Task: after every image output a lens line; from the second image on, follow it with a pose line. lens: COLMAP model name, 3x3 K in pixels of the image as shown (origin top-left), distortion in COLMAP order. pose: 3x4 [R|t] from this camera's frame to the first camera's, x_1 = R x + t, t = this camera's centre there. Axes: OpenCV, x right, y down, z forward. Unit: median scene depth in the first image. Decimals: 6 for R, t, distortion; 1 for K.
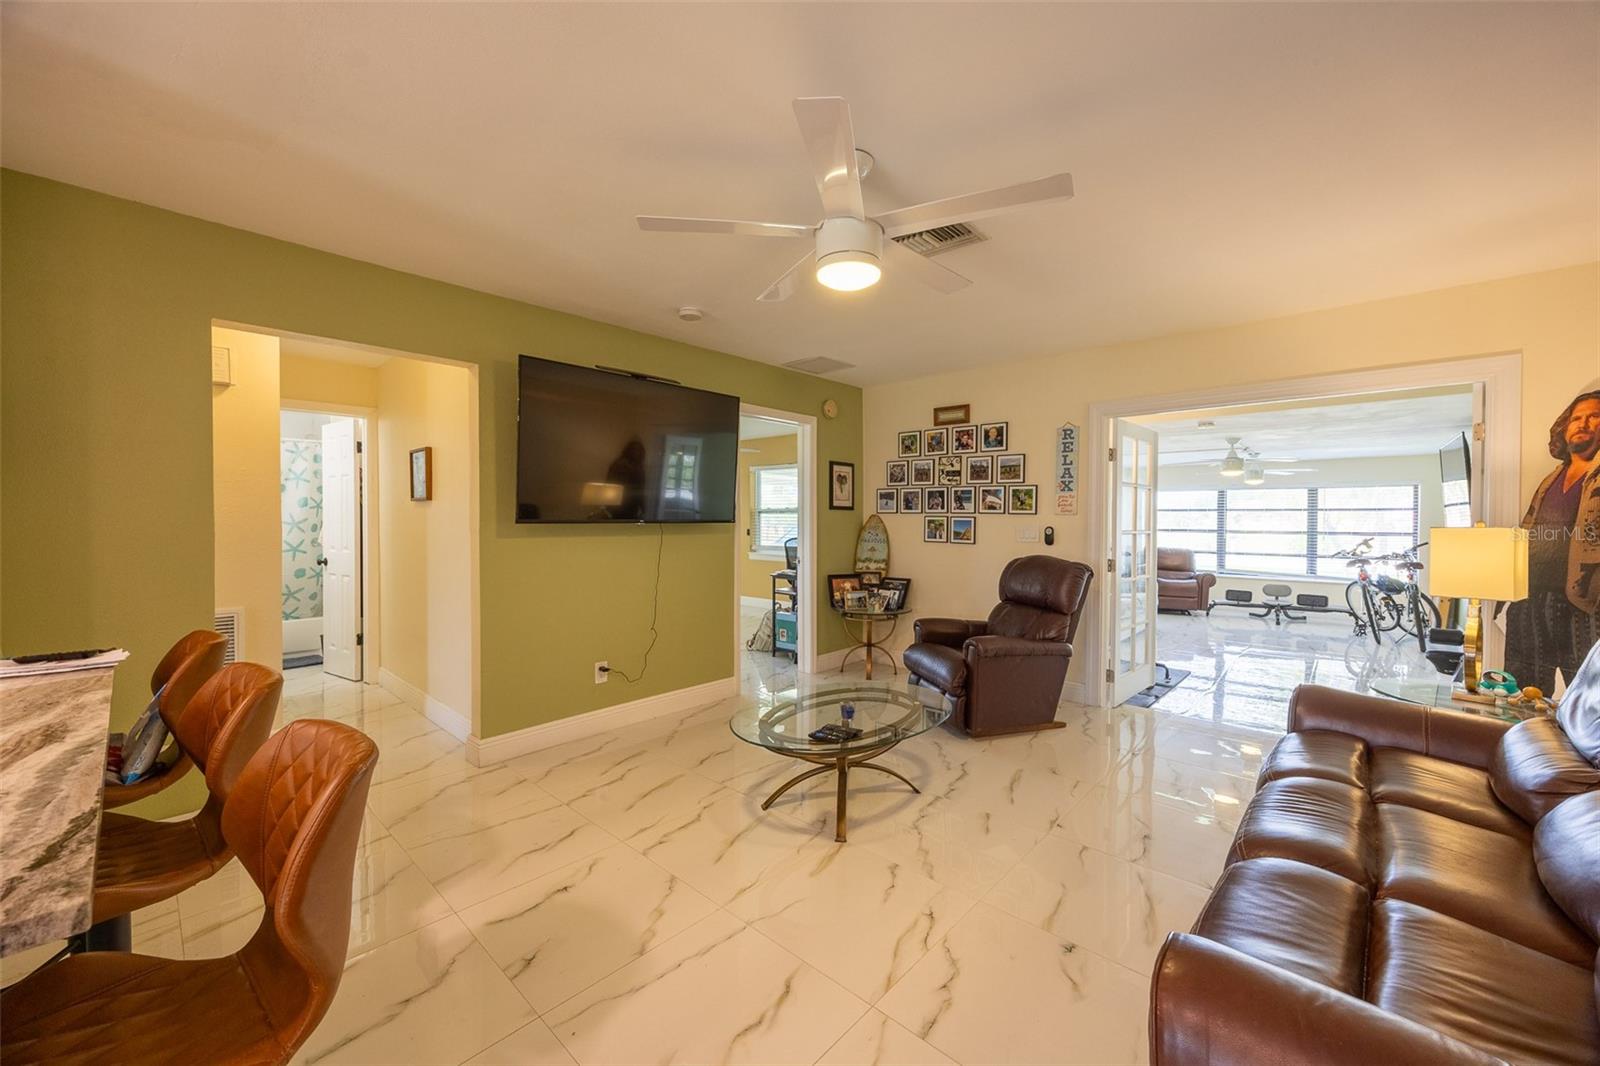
lens RADIAL K [[612.7, 0, 799.1], [0, 612.7, 528.5], [0, 0, 1]] dist [0.000070, -0.000075]
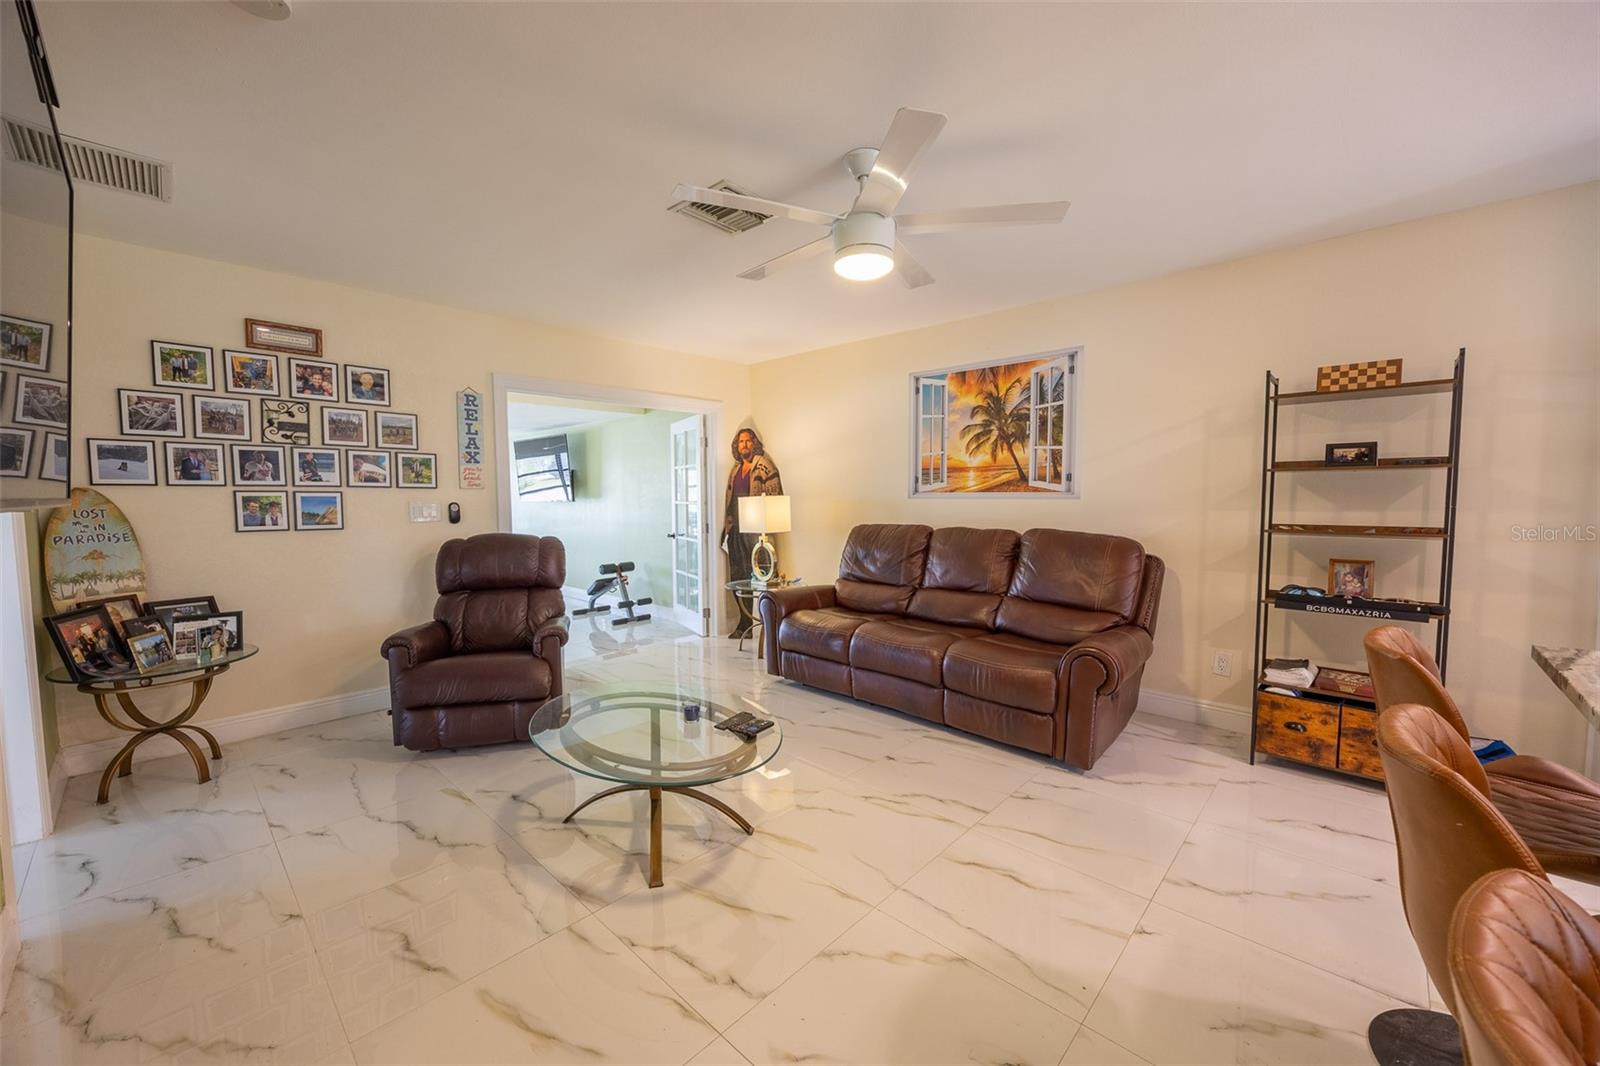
lens RADIAL K [[612.7, 0, 799.1], [0, 612.7, 528.5], [0, 0, 1]] dist [0.000070, -0.000075]
pose [[0.020025, -0.063661, 0.997771, -0.418452], [0.020322, 0.997790, 0.063255, -0.010282], [-0.999593, 0.019010, 0.021274, 0.439117]]
